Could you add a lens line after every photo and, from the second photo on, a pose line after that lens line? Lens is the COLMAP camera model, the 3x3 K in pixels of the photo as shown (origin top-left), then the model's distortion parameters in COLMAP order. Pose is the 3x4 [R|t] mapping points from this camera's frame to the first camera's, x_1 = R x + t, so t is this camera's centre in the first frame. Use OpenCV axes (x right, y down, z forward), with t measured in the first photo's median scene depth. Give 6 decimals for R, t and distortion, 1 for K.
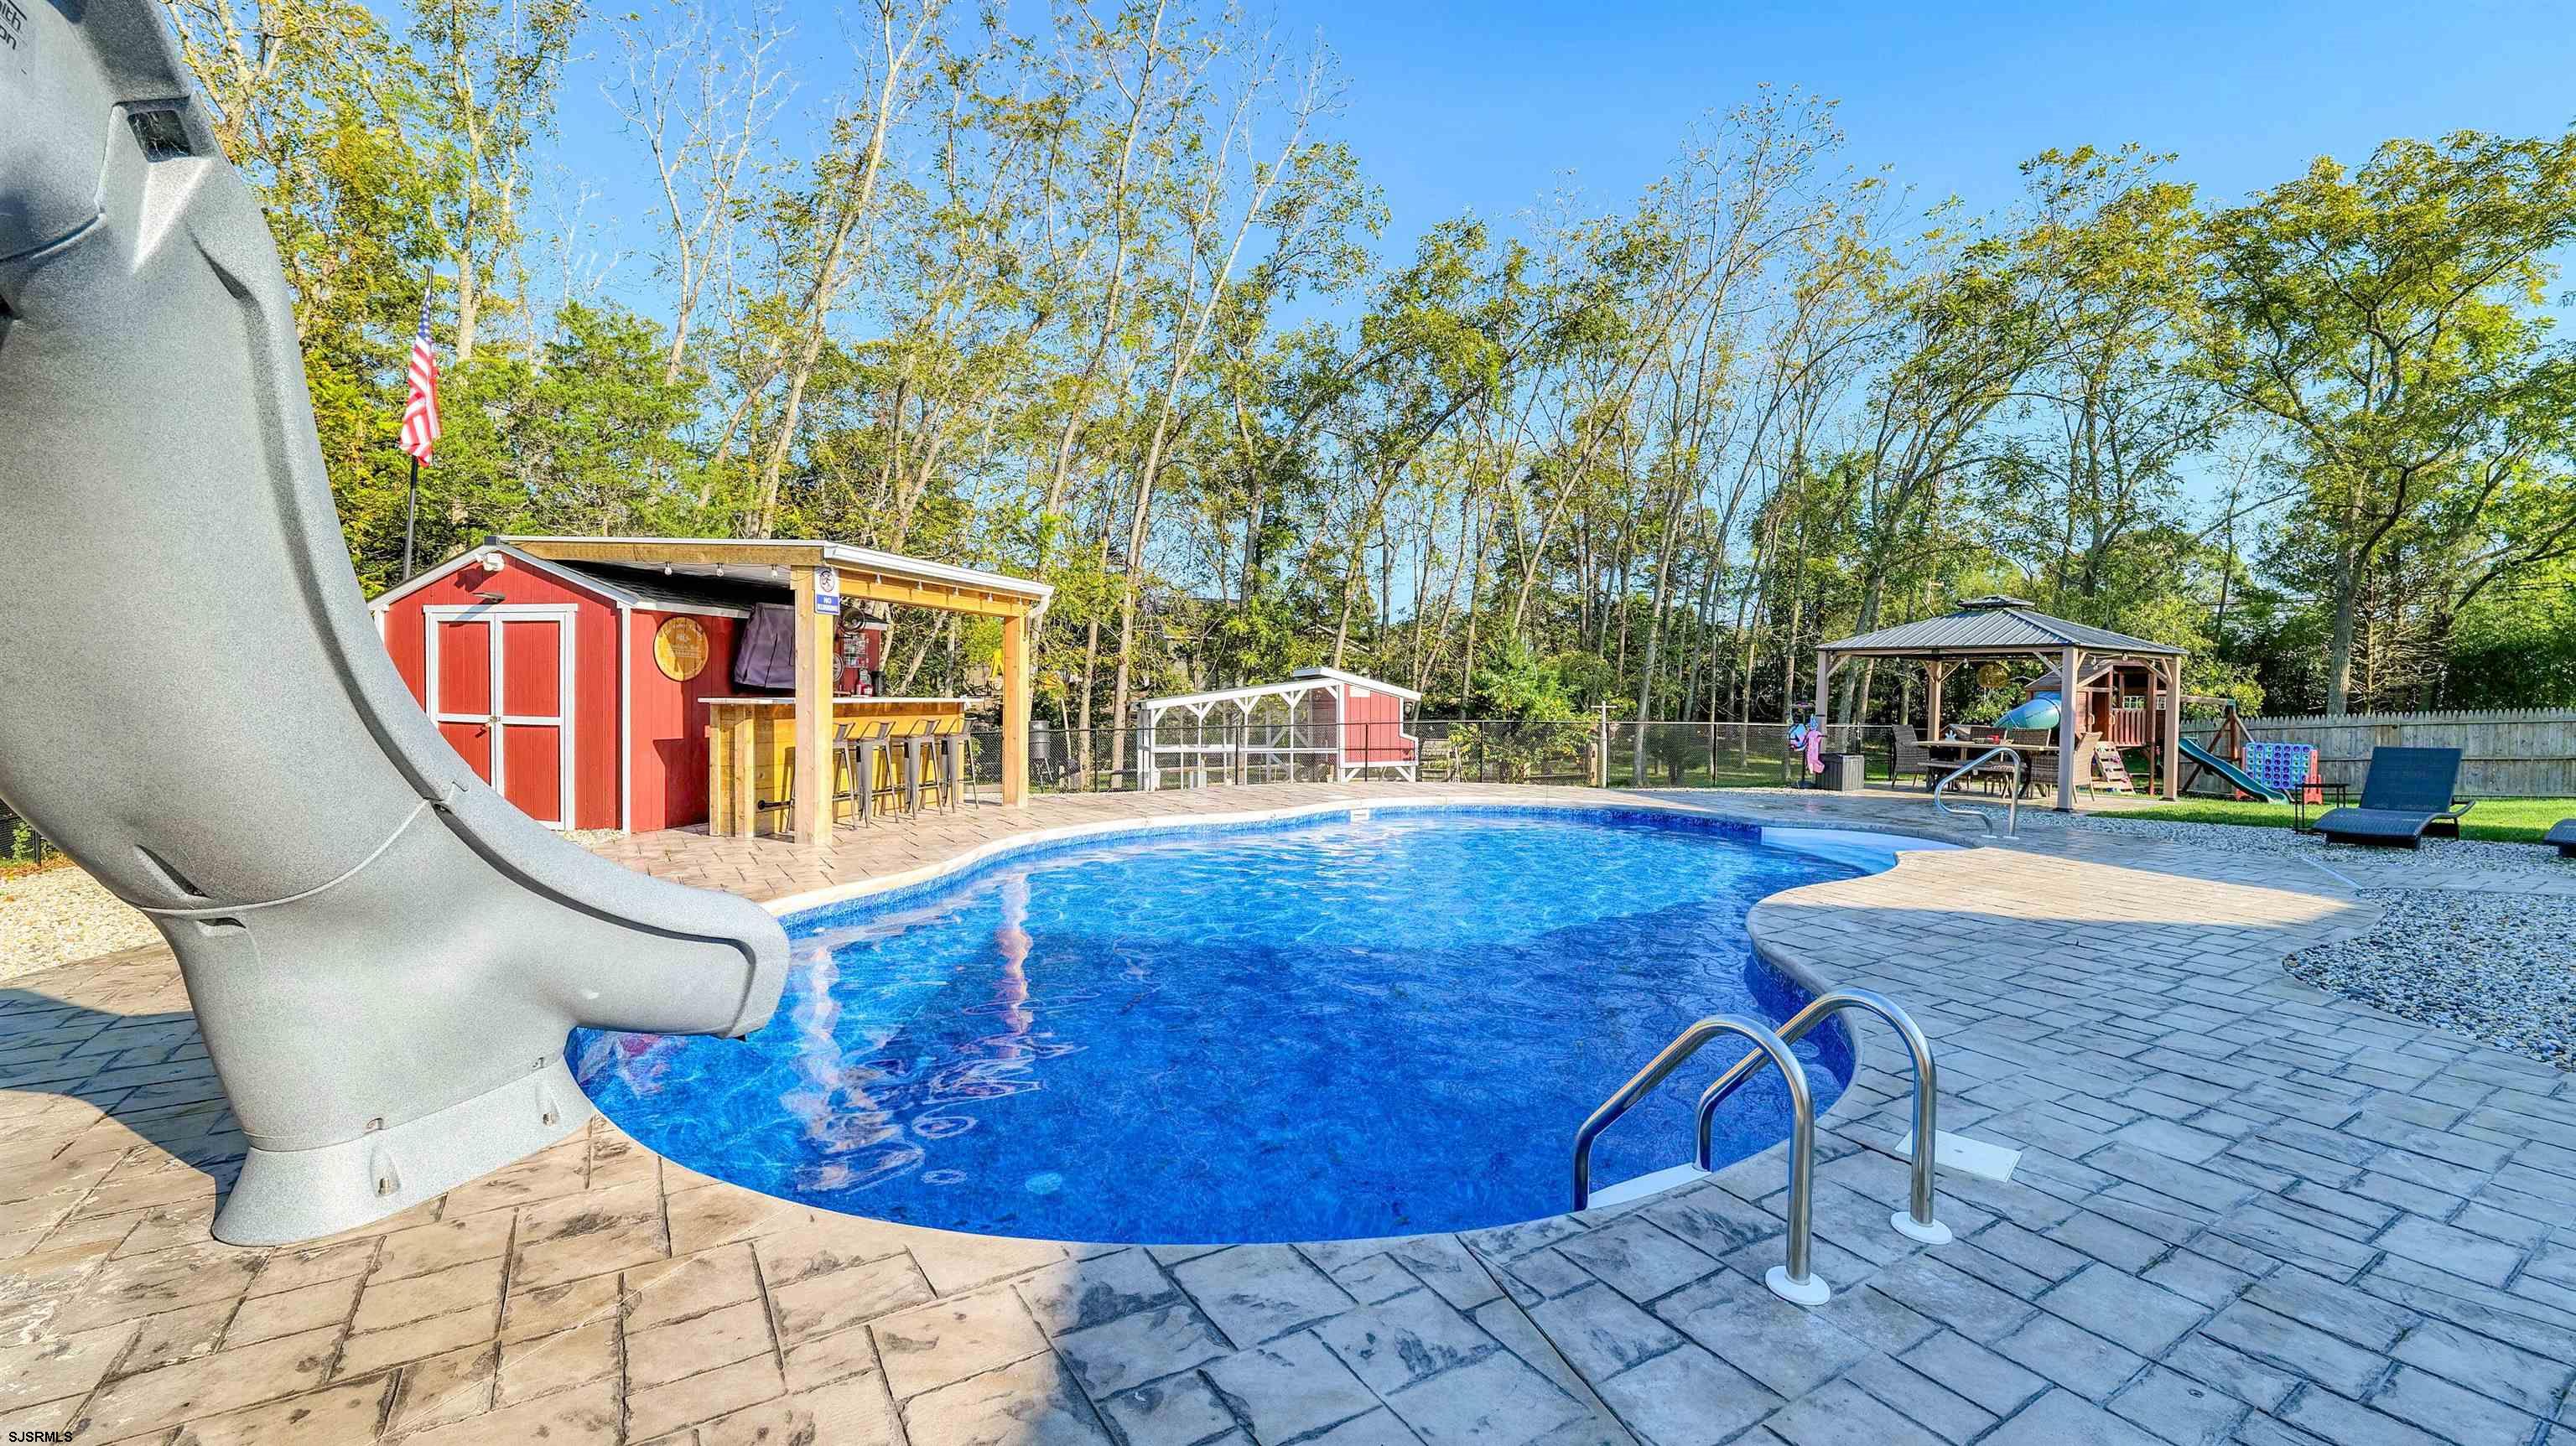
lens RADIAL K [[1071.0, 0, 1270.5], [0, 1071.0, 722.0], [0, 0, 1]] dist [-0.014286, -0.000151]
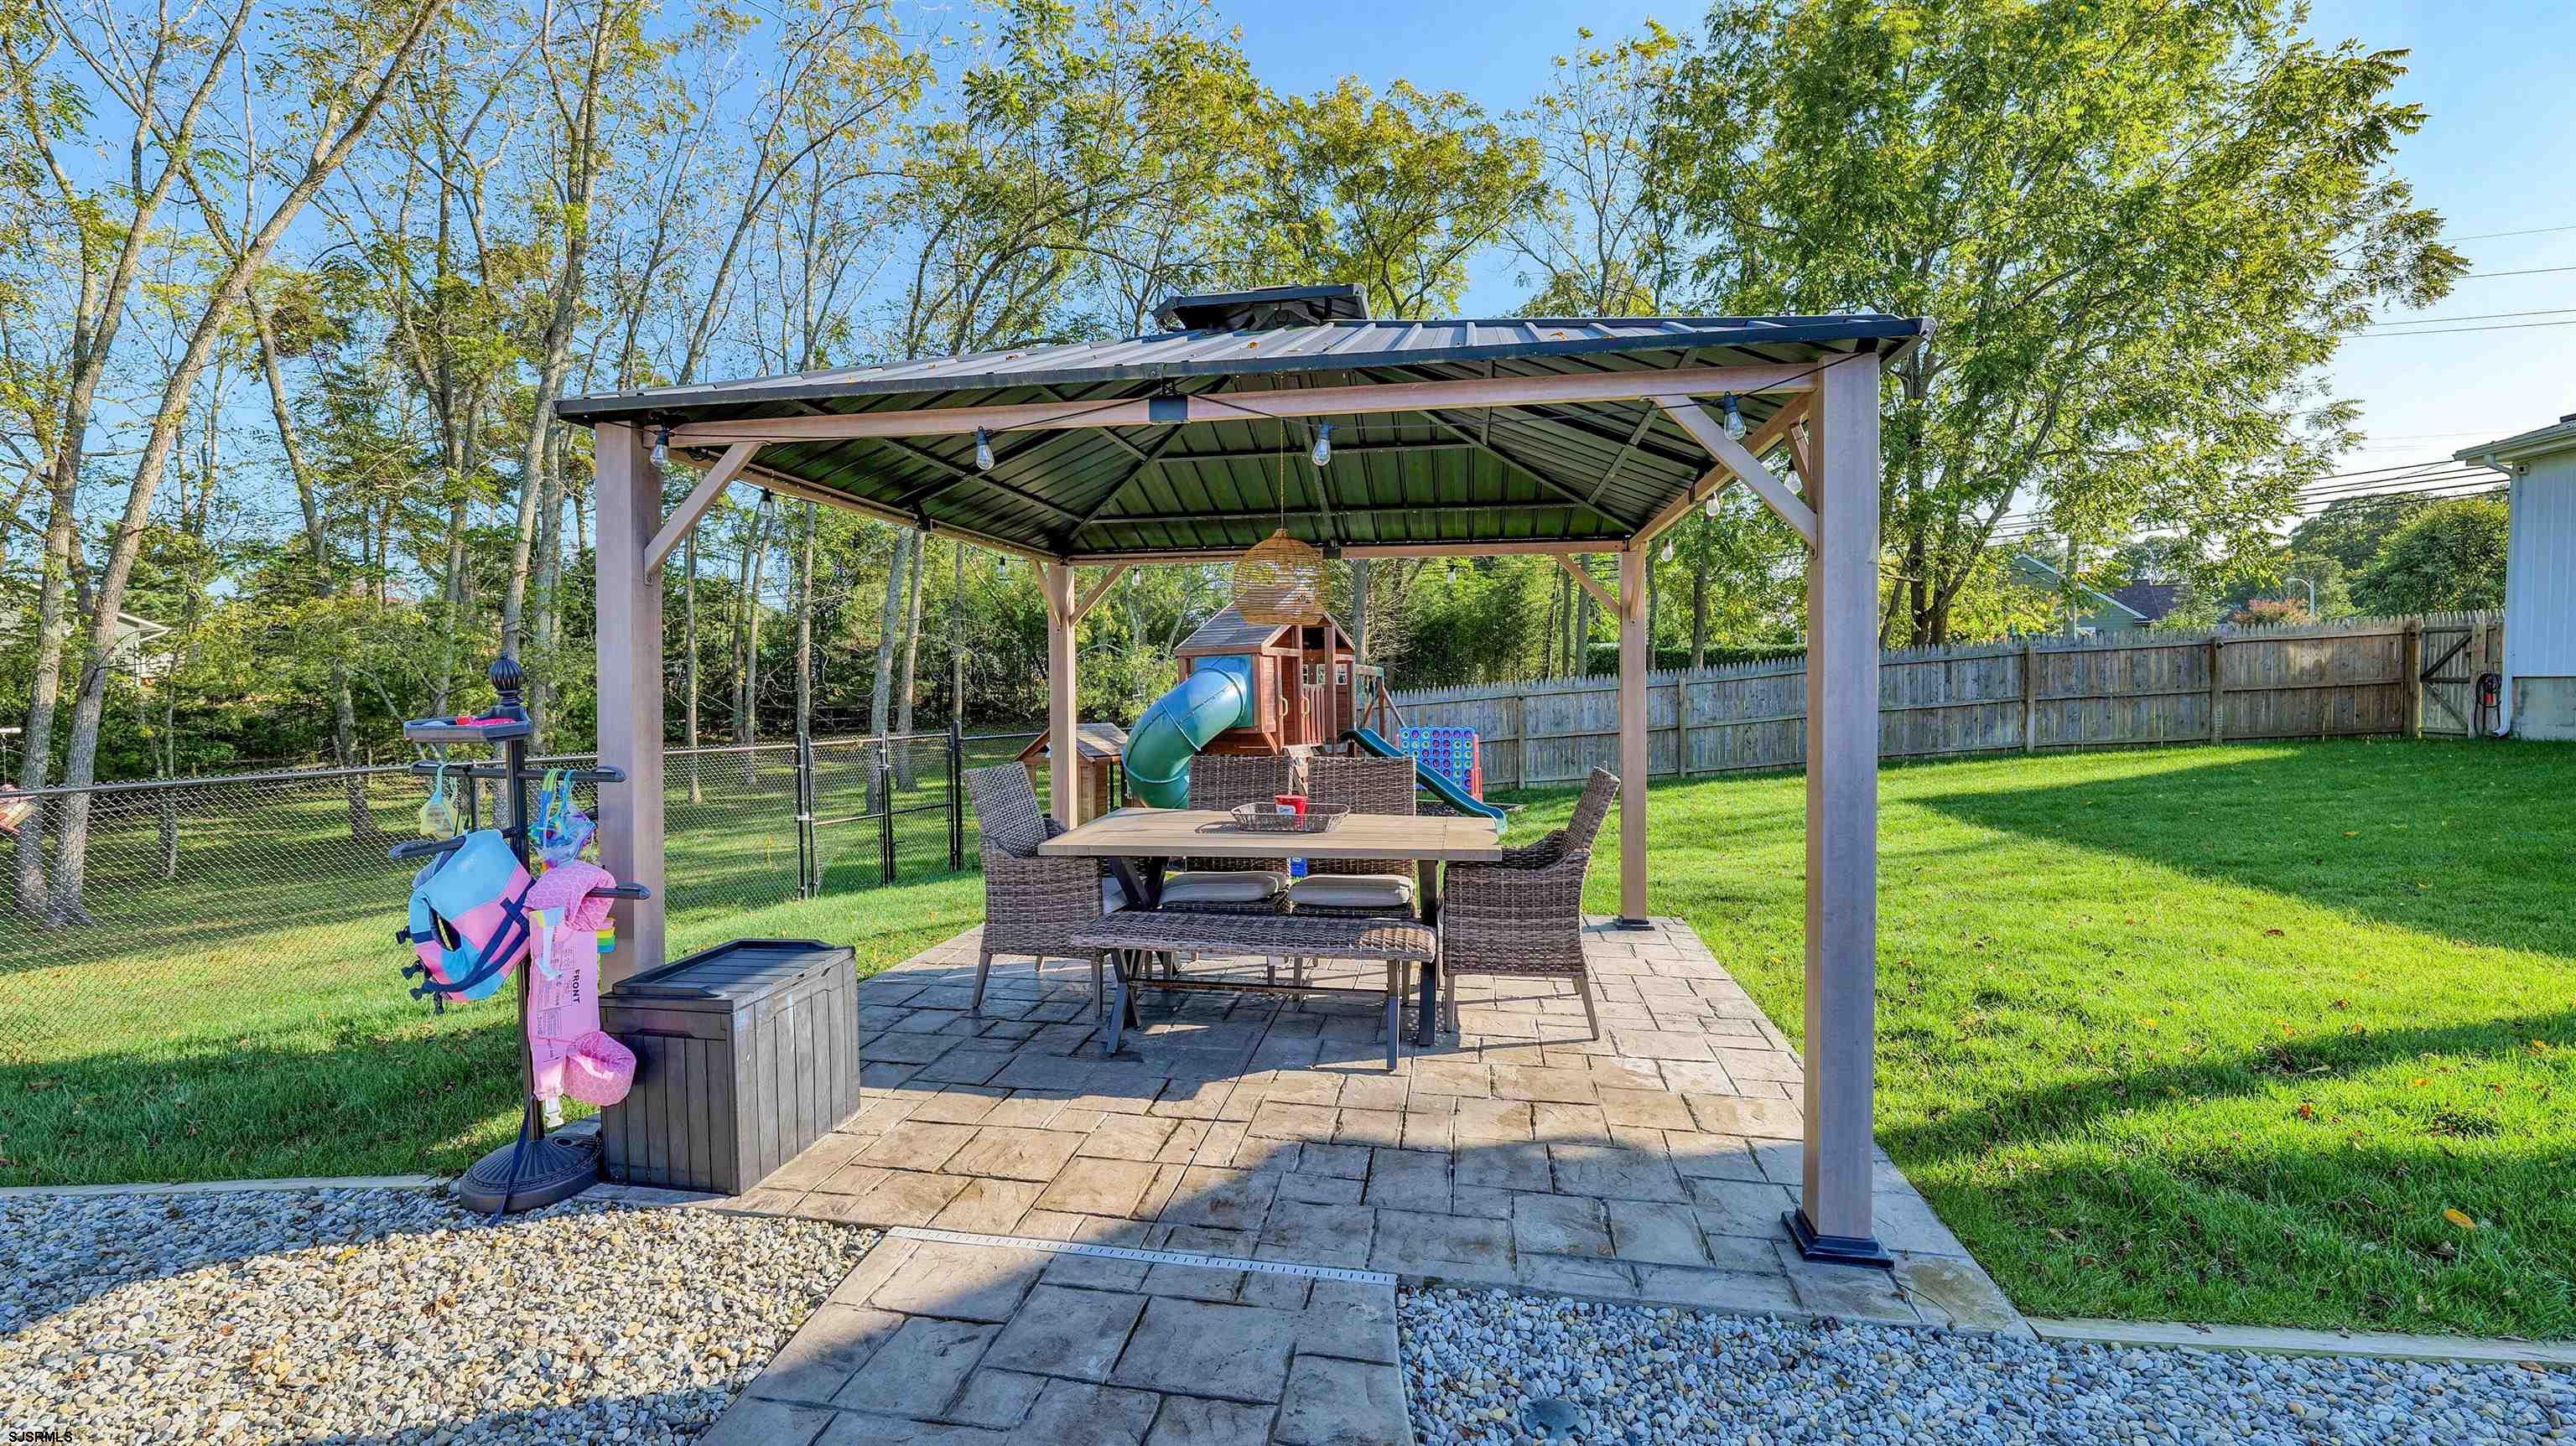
lens RADIAL K [[1045.5, 0, 1275.2], [0, 1045.5, 718.0], [0, 0, 1]] dist [-0.014075, 0.001034]
pose [[0.669359, -0.052398, 0.741089, 0.383415], [0.043961, 0.998555, 0.030896, -0.013895], [-0.741638, 0.011899, 0.670695, 0.663492]]
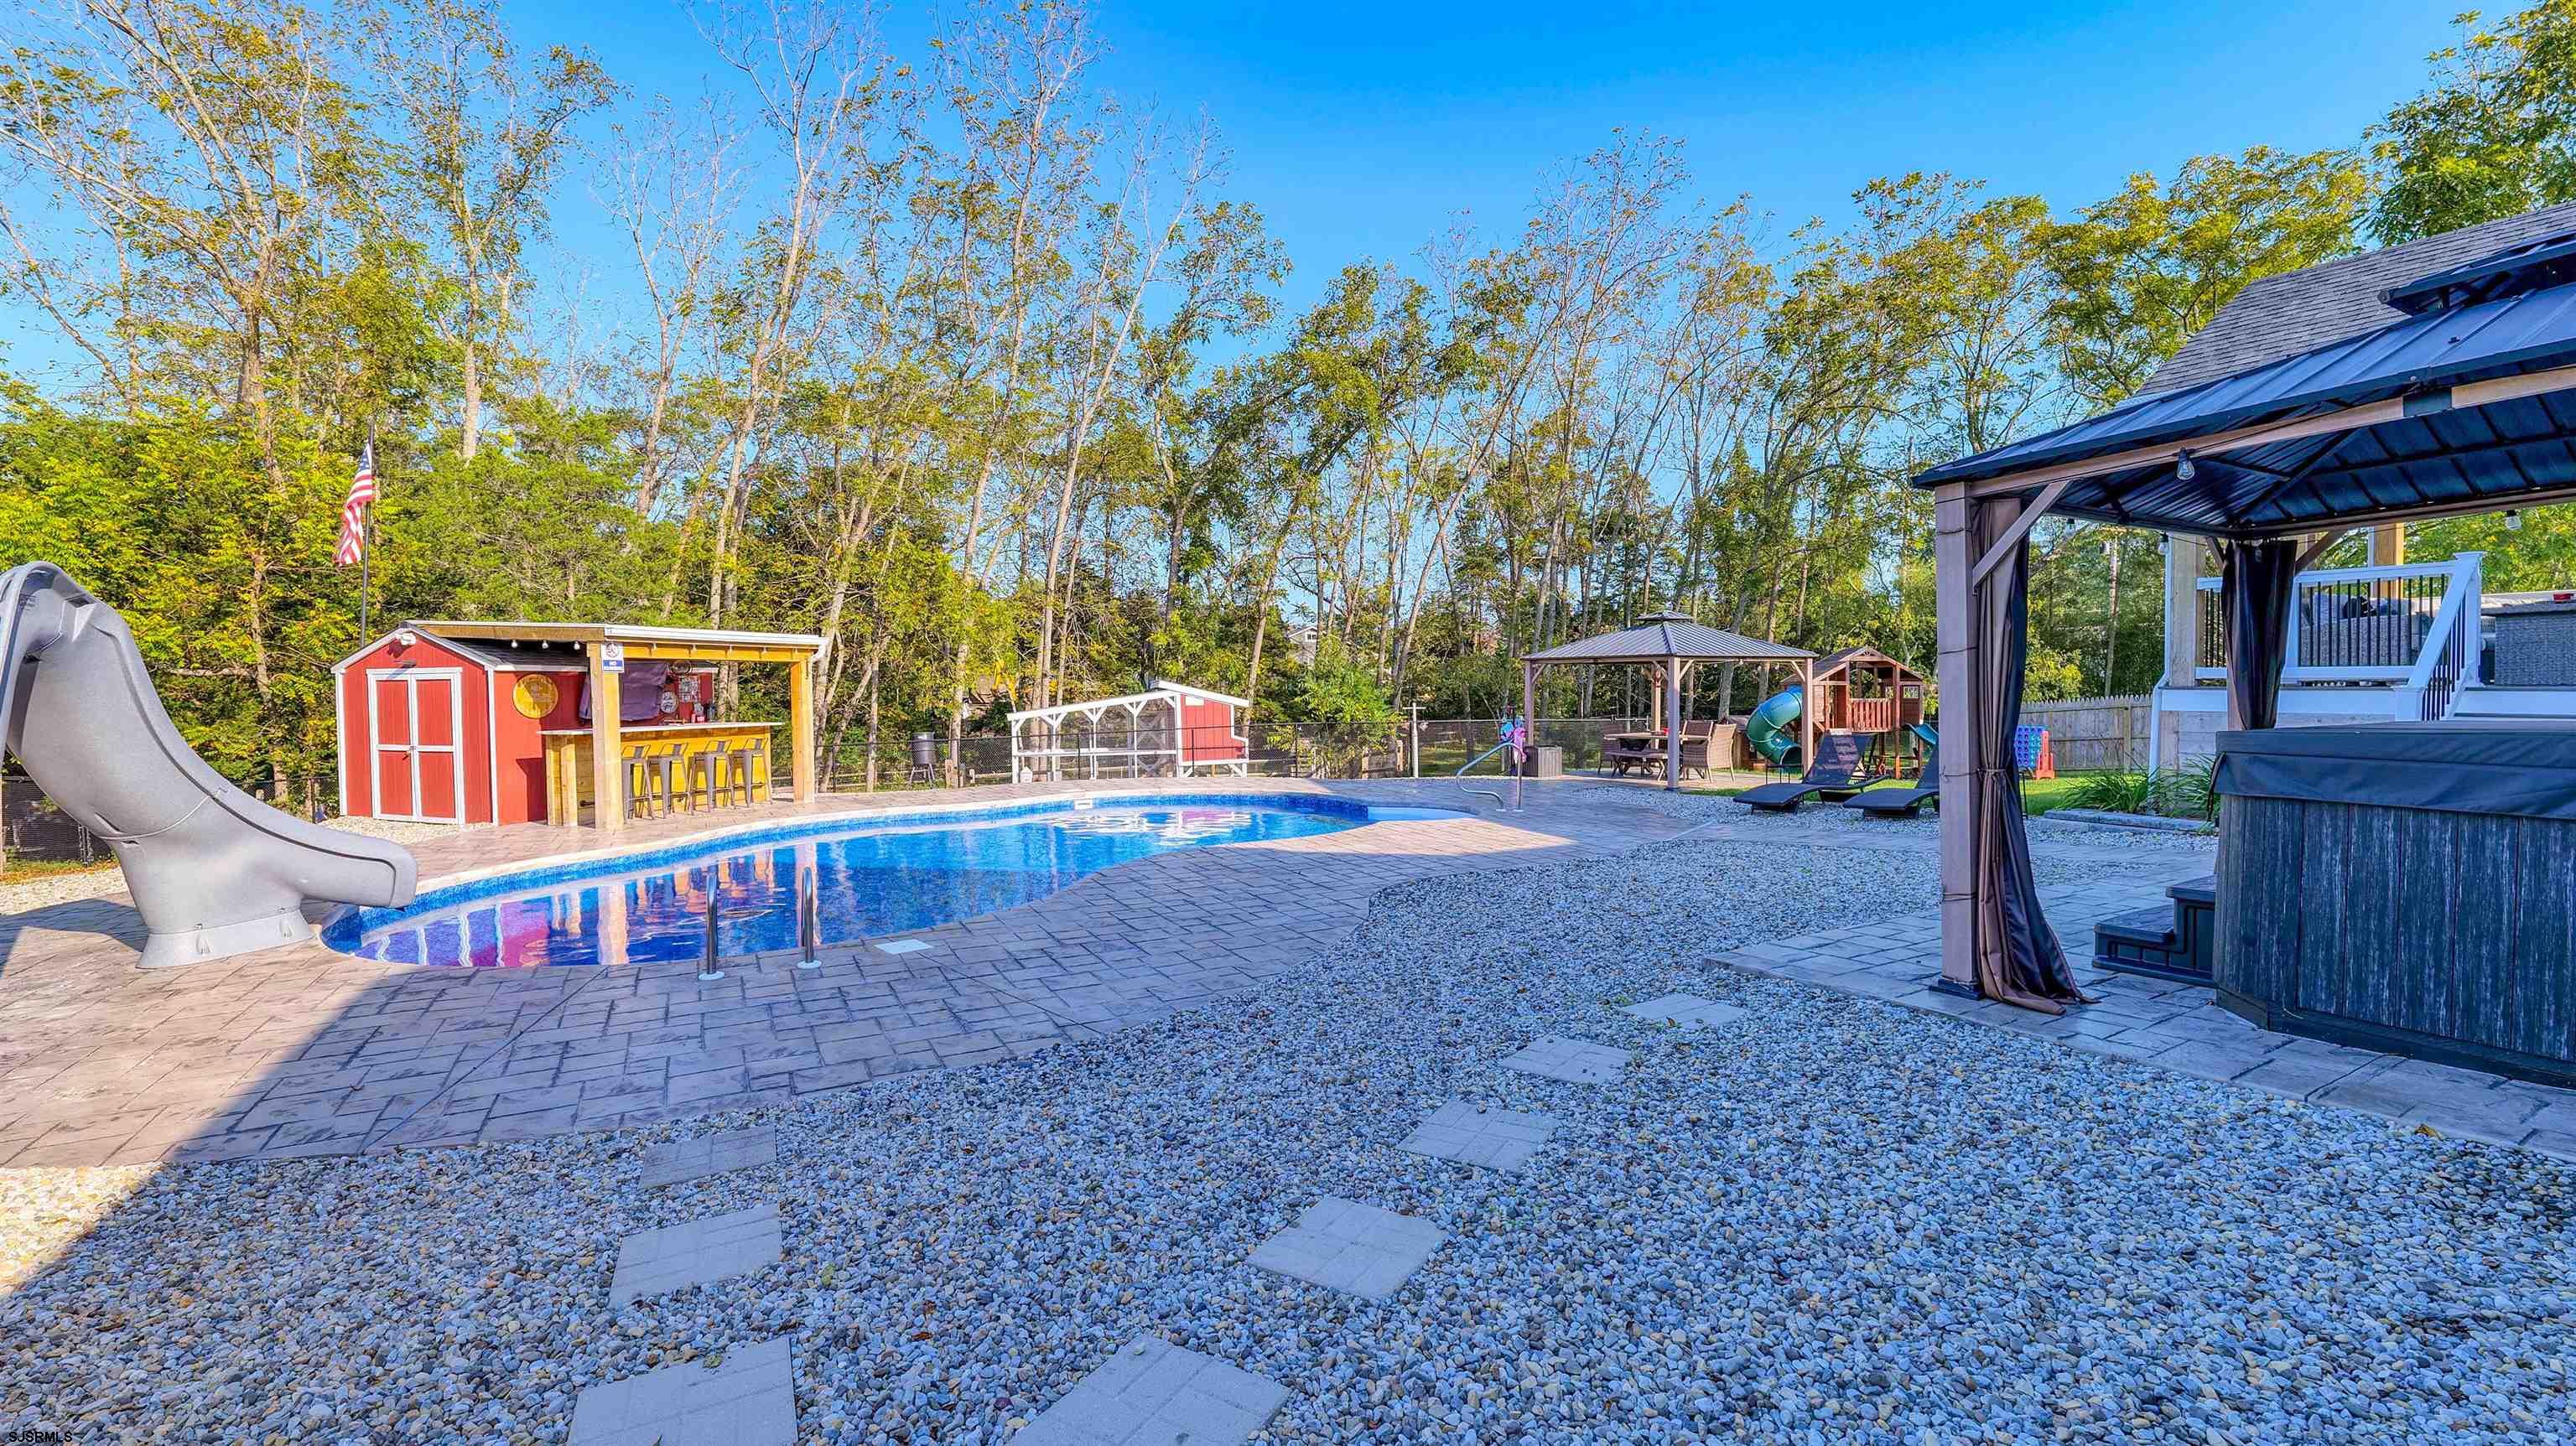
lens RADIAL K [[1071.0, 0, 1270.5], [0, 1071.0, 722.0], [0, 0, 1]] dist [-0.014286, -0.000151]
pose [[0.998407, -0.024013, -0.051048, 0.234493], [0.024152, 0.999706, 0.002112, -0.005905], [0.050982, -0.003342, 0.998694, -0.174973]]
